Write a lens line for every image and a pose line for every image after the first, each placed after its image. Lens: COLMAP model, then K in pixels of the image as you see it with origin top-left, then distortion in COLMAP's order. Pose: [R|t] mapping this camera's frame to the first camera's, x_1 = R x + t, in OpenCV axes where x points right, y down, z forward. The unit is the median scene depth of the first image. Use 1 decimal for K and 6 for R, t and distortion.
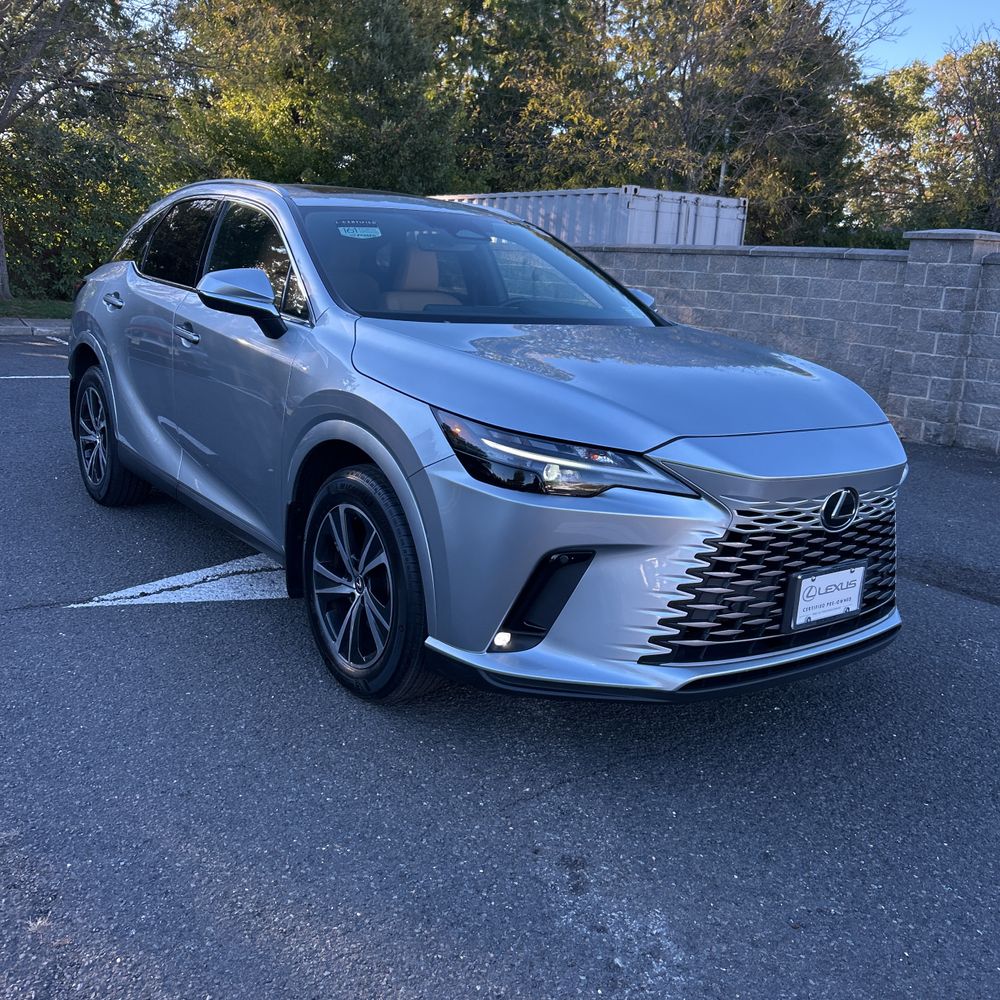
lens RADIAL K [[1023.7, 0, 500.0], [0, 1023.7, 500.0], [0, 0, 1]] dist [0.082419, -0.117837]
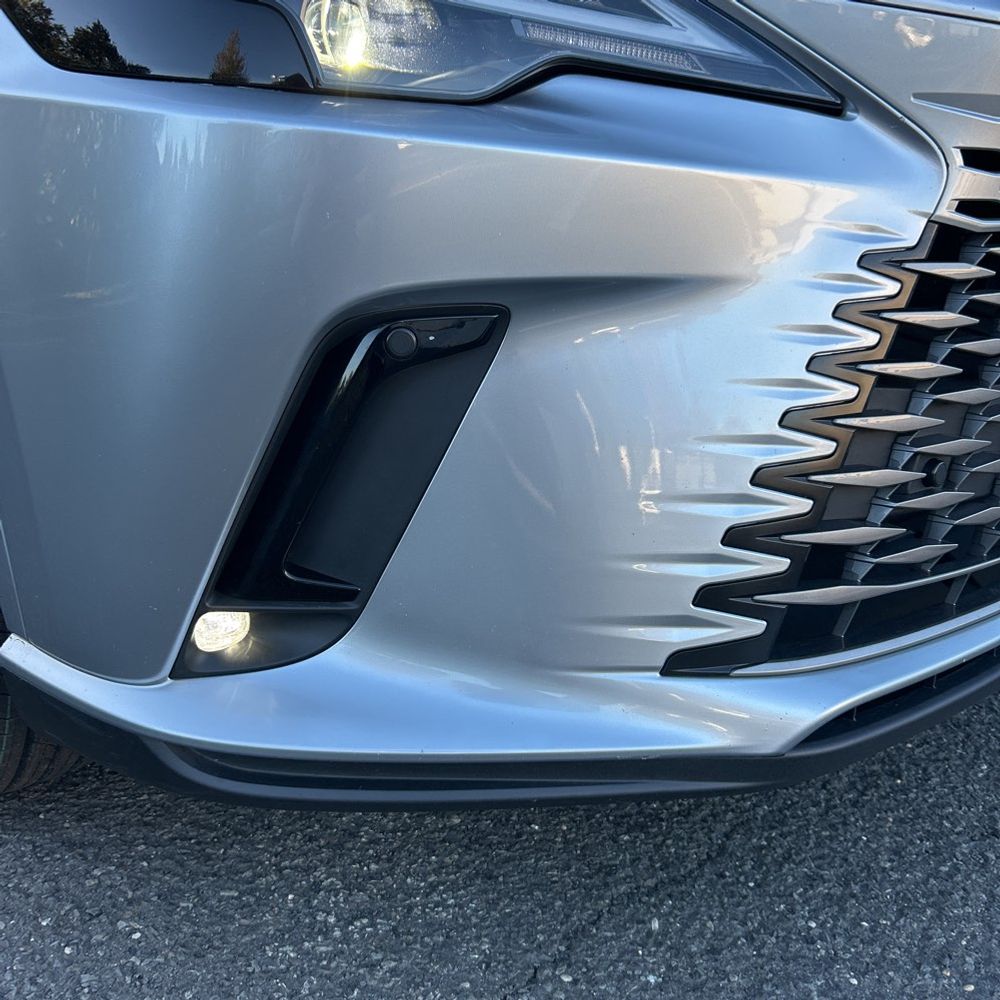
lens RADIAL K [[1023.7, 0, 500.0], [0, 1023.7, 500.0], [0, 0, 1]] dist [0.082419, -0.117837]
pose [[0.990788, -0.069054, 0.116489, 0.051205], [0.061229, 0.995703, 0.069467, 0.079138], [-0.120786, -0.061695, 0.990760, 0.677364]]
